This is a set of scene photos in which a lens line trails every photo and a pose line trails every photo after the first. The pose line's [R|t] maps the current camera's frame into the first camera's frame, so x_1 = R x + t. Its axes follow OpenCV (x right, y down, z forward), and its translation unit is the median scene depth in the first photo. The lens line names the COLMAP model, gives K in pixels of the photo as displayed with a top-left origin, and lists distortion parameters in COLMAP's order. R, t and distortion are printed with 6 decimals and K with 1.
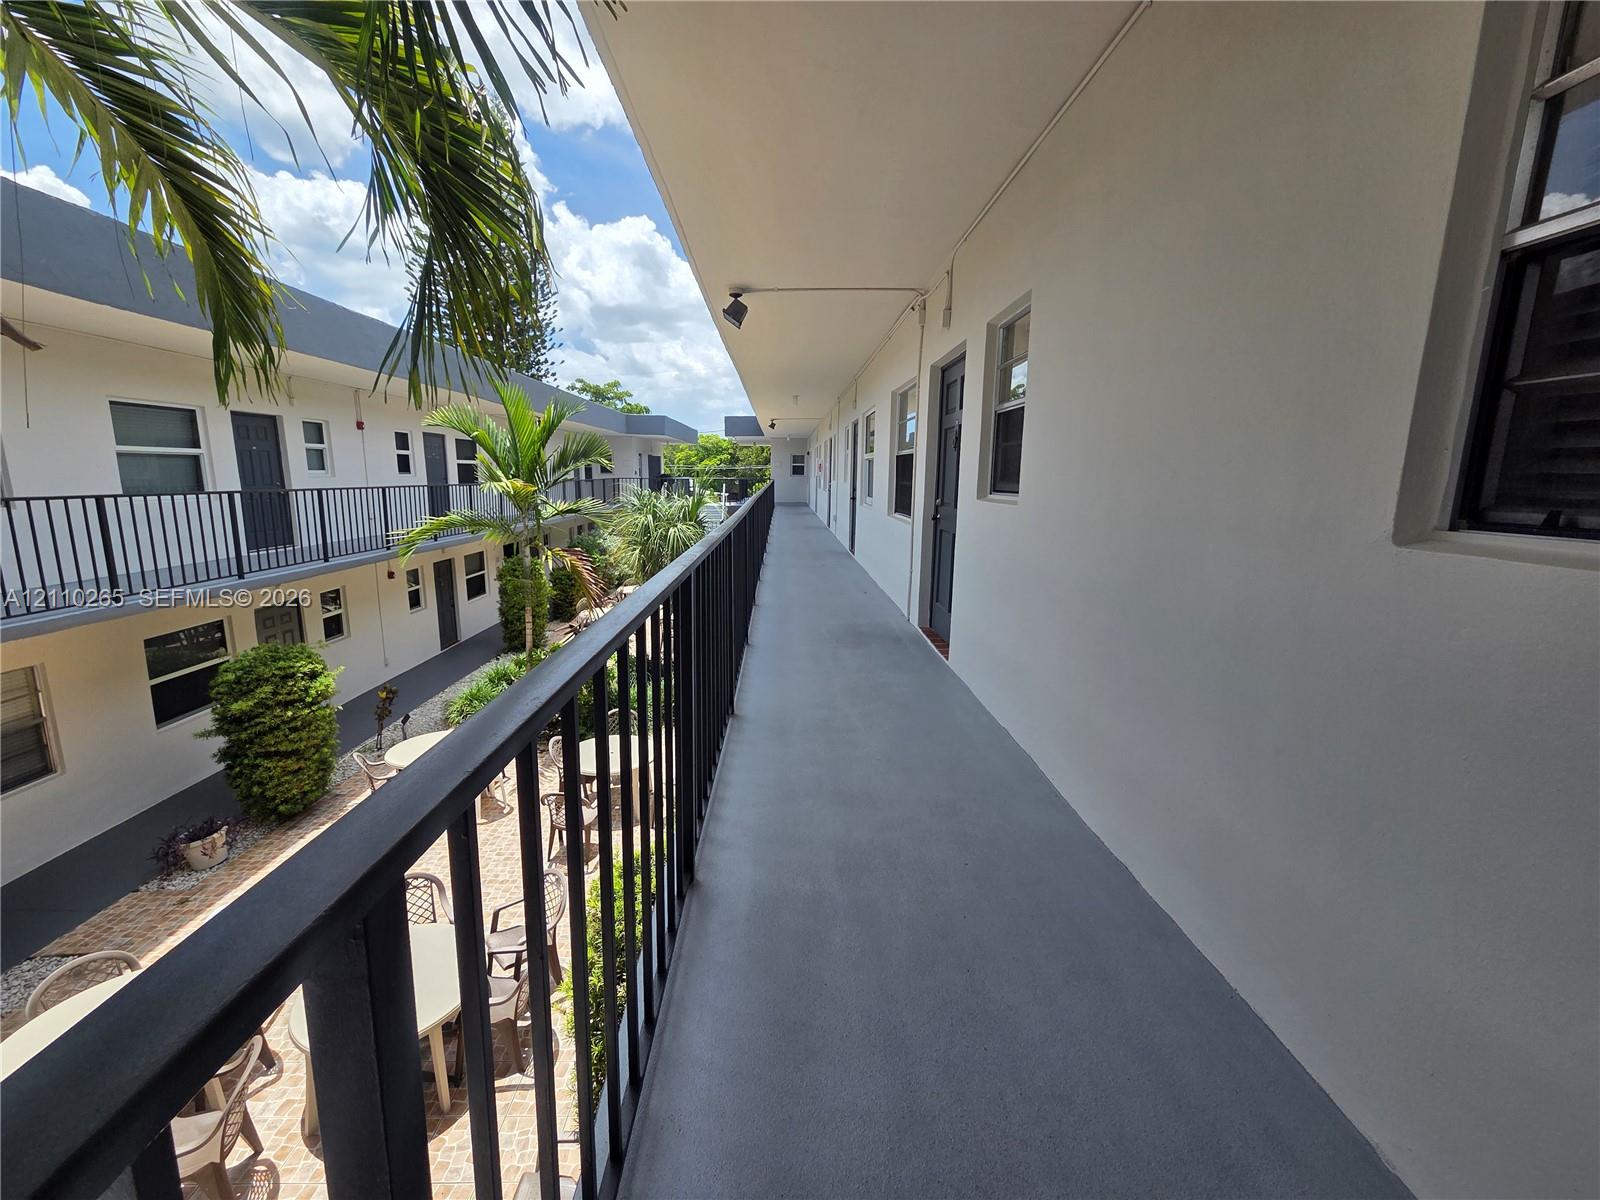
lens RADIAL K [[656.1, 0, 791.6], [0, 656.1, 591.9], [0, 0, 1]] dist [-0.006196, 0.000307]
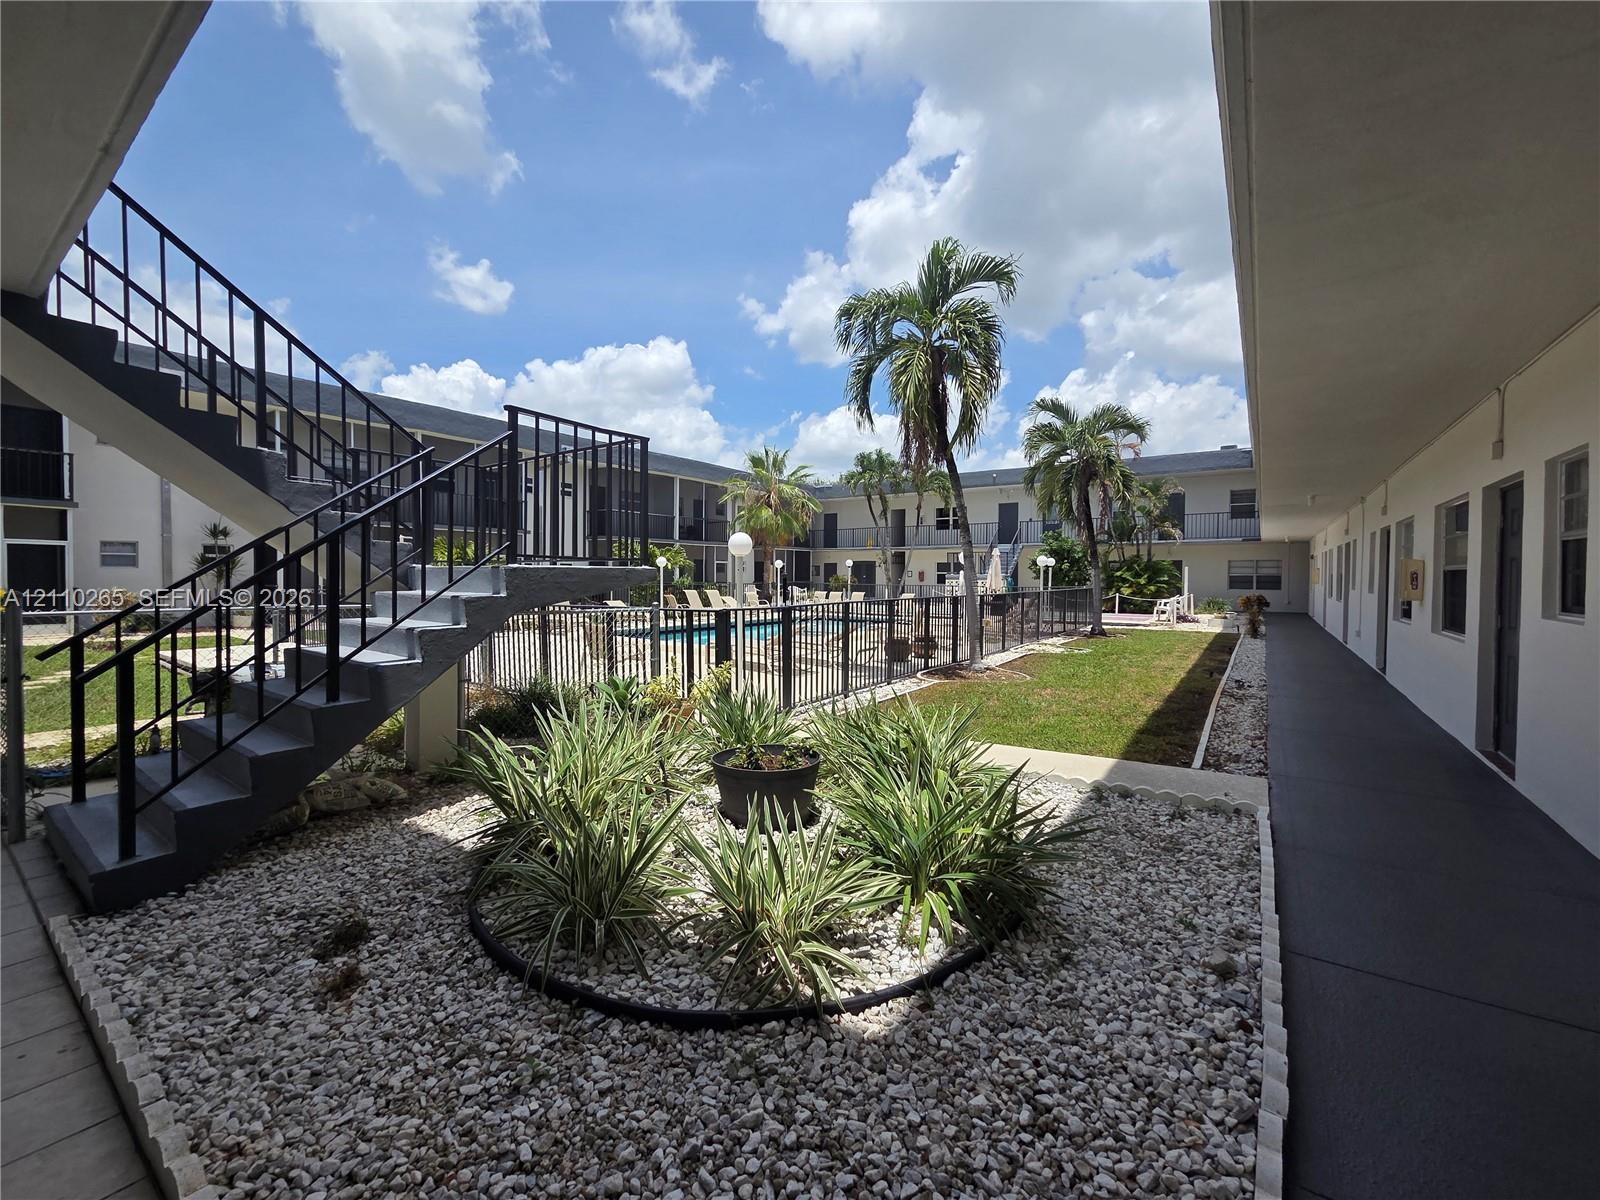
lens RADIAL K [[656.1, 0, 793.3], [0, 656.1, 601.3], [0, 0, 1]] dist [-0.006196, 0.000307]
pose [[0.801895, 0.007734, -0.597415, -0.051870], [-0.096988, 0.988339, -0.117389, 0.065823], [0.589541, 0.152076, 0.793294, -0.510359]]
